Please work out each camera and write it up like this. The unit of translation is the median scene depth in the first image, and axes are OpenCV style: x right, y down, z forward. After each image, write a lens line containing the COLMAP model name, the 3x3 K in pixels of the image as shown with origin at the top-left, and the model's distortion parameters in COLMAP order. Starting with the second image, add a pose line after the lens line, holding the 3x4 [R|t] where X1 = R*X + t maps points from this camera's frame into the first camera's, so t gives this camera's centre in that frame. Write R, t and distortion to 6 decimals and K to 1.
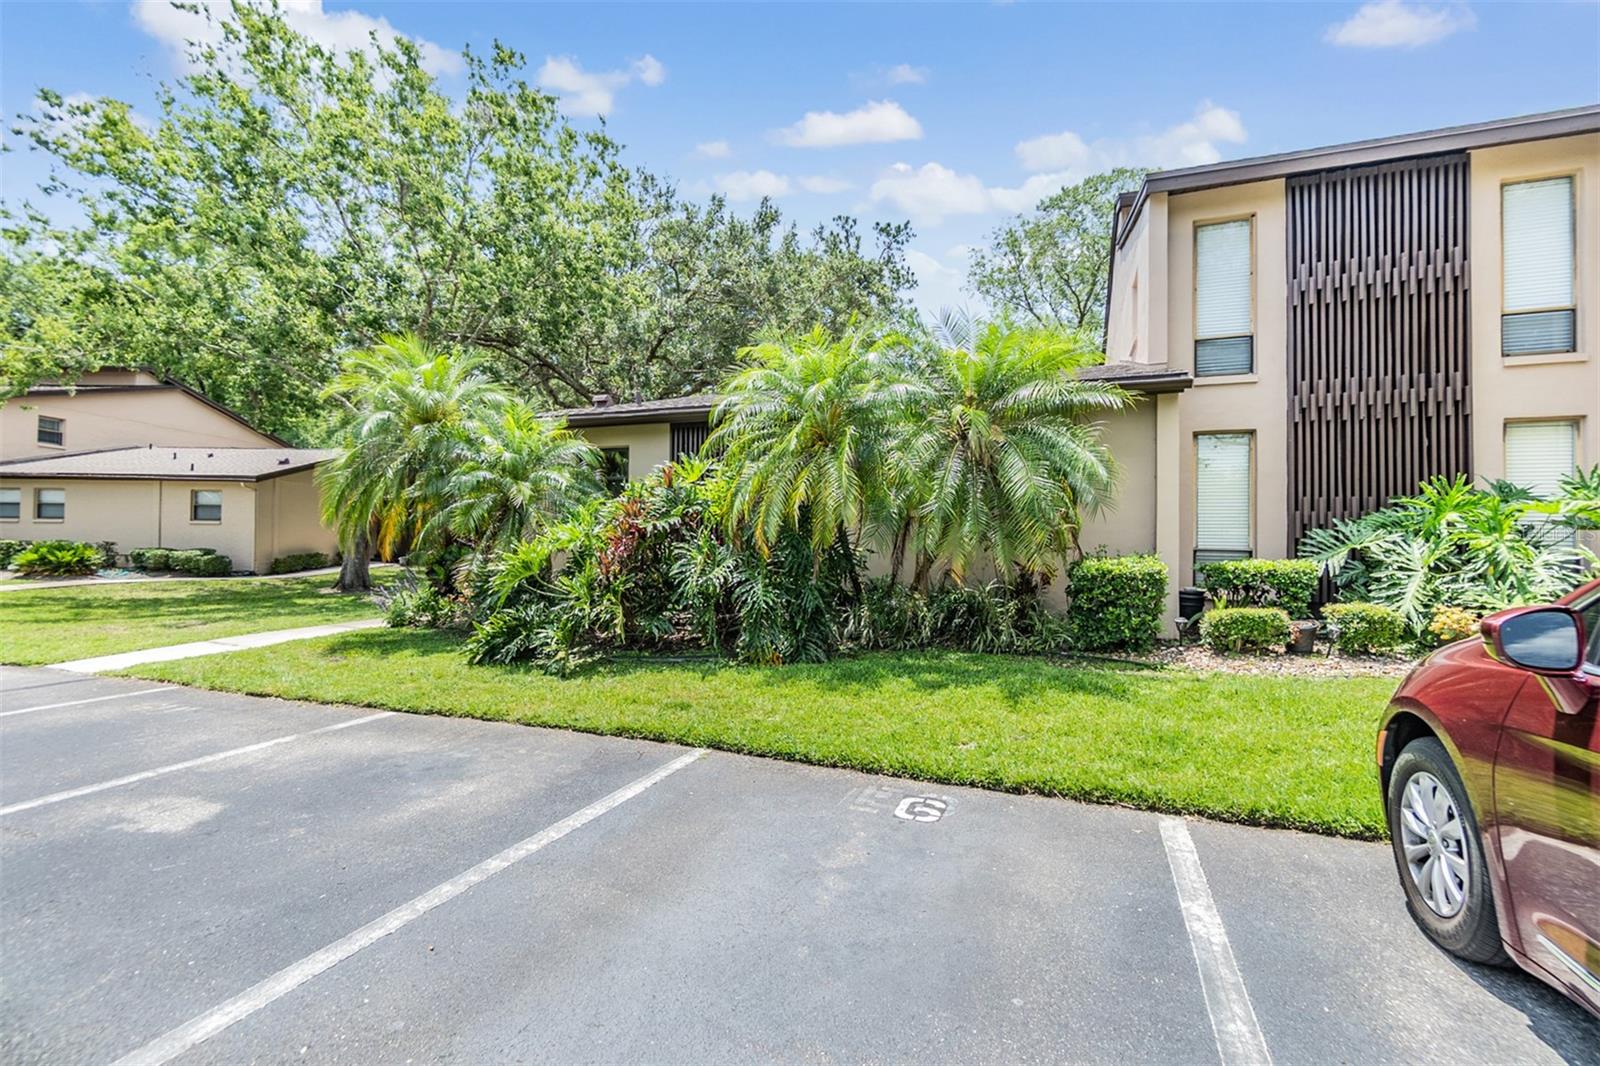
lens RADIAL K [[688.6, 0, 806.0], [0, 688.6, 524.2], [0, 0, 1]] dist [-0.005310, 0.000040]
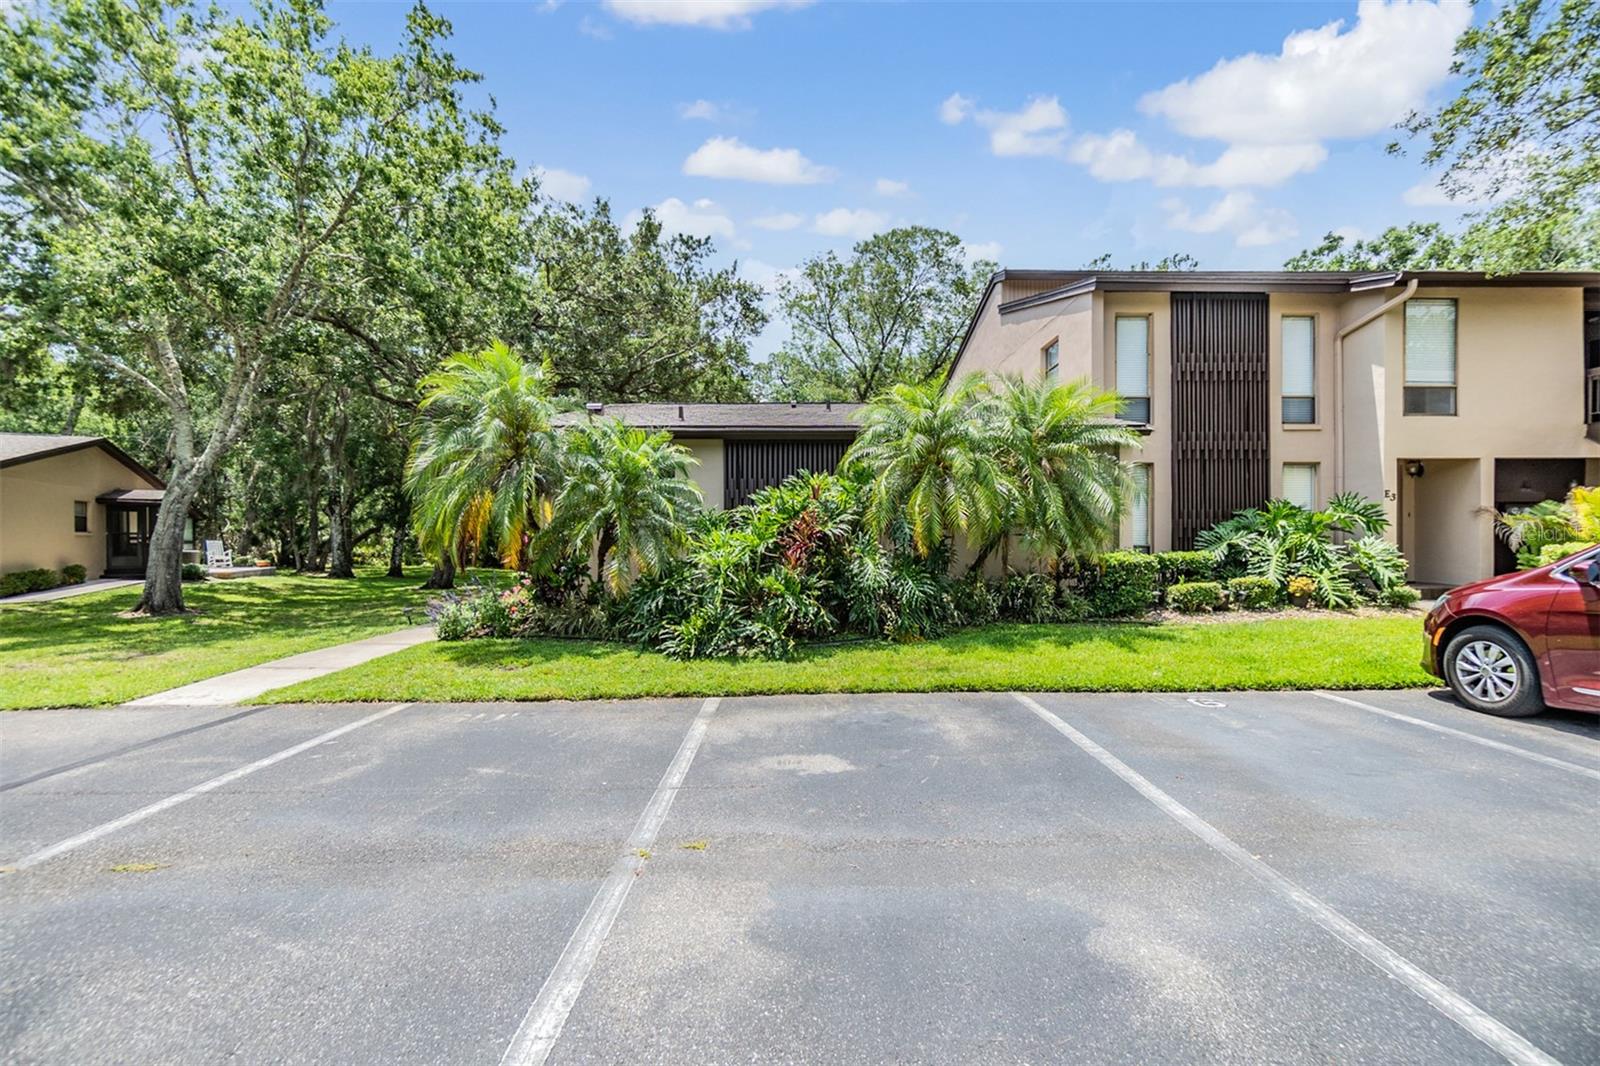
lens RADIAL K [[688.6, 0, 782.5], [0, 688.6, 540.0], [0, 0, 1]] dist [-0.005310, 0.000040]
pose [[0.928881, -0.011794, 0.370191, -1.146012], [0.004800, 0.999792, 0.019808, -0.013521], [-0.370348, -0.016623, 0.928745, -0.127556]]
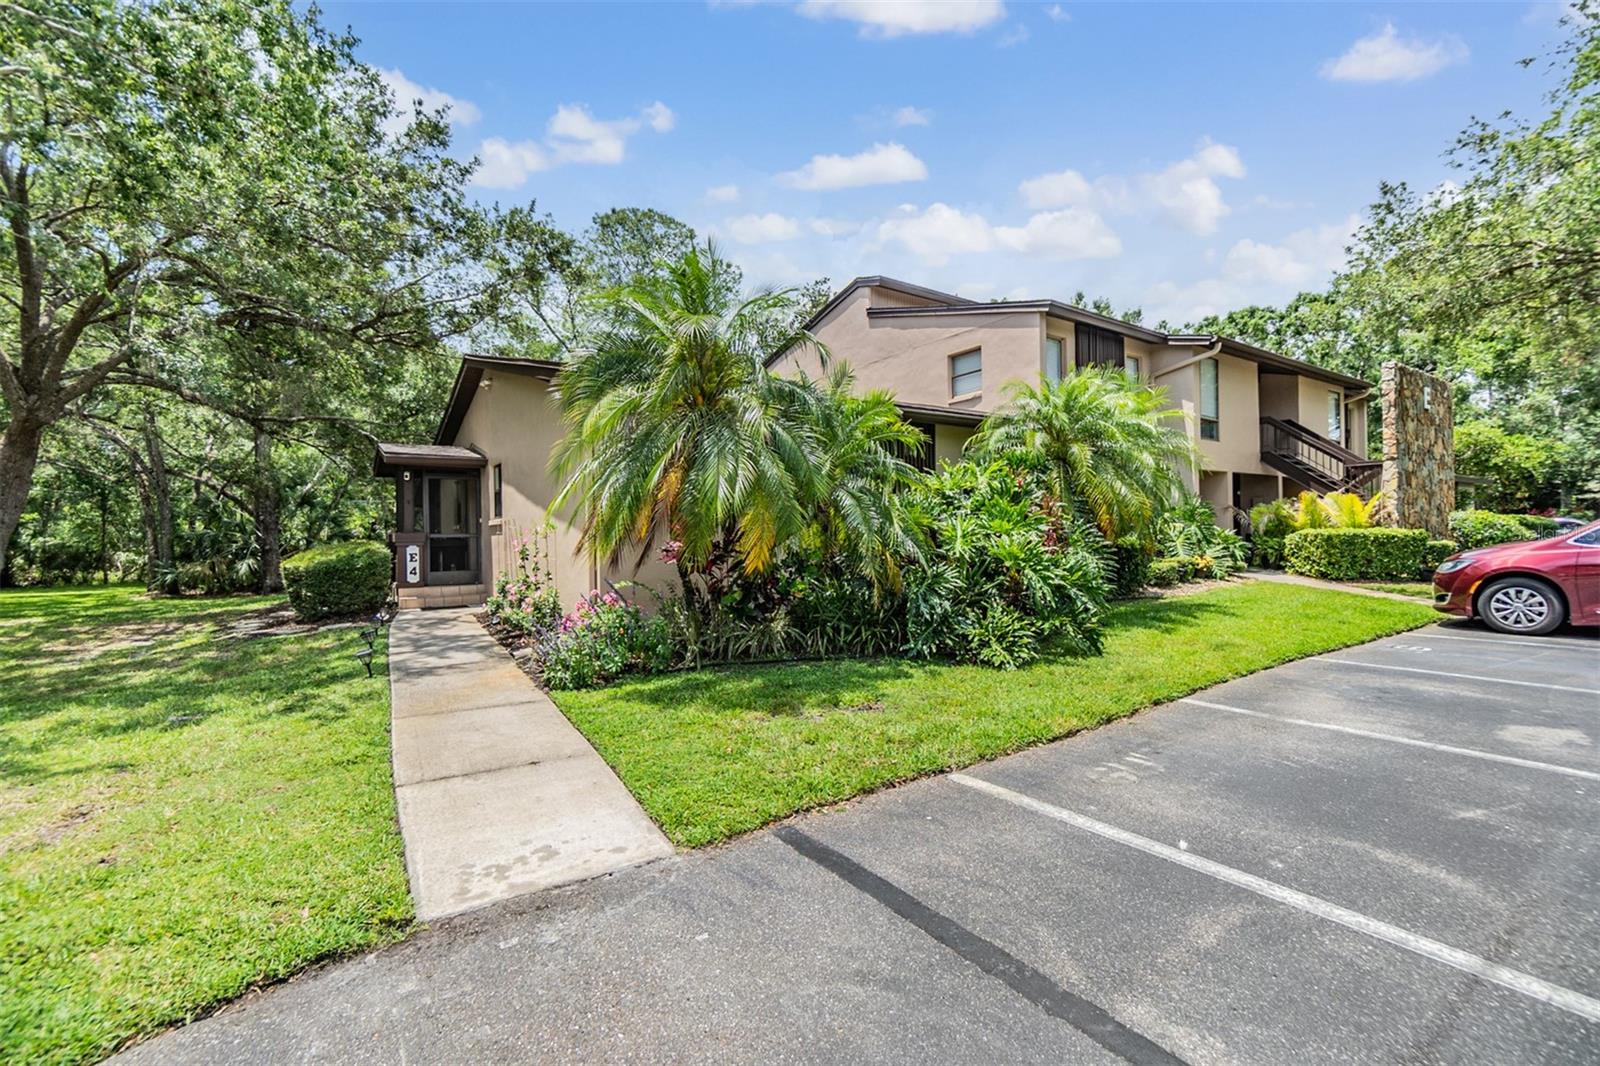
lens RADIAL K [[688.6, 0, 798.9], [0, 688.6, 527.1], [0, 0, 1]] dist [-0.005310, 0.000040]
pose [[0.573332, -0.010706, 0.819253, -2.278415], [0.004879, 0.999942, 0.009653, 0.004359], [-0.819308, -0.001537, 0.573351, 1.173396]]
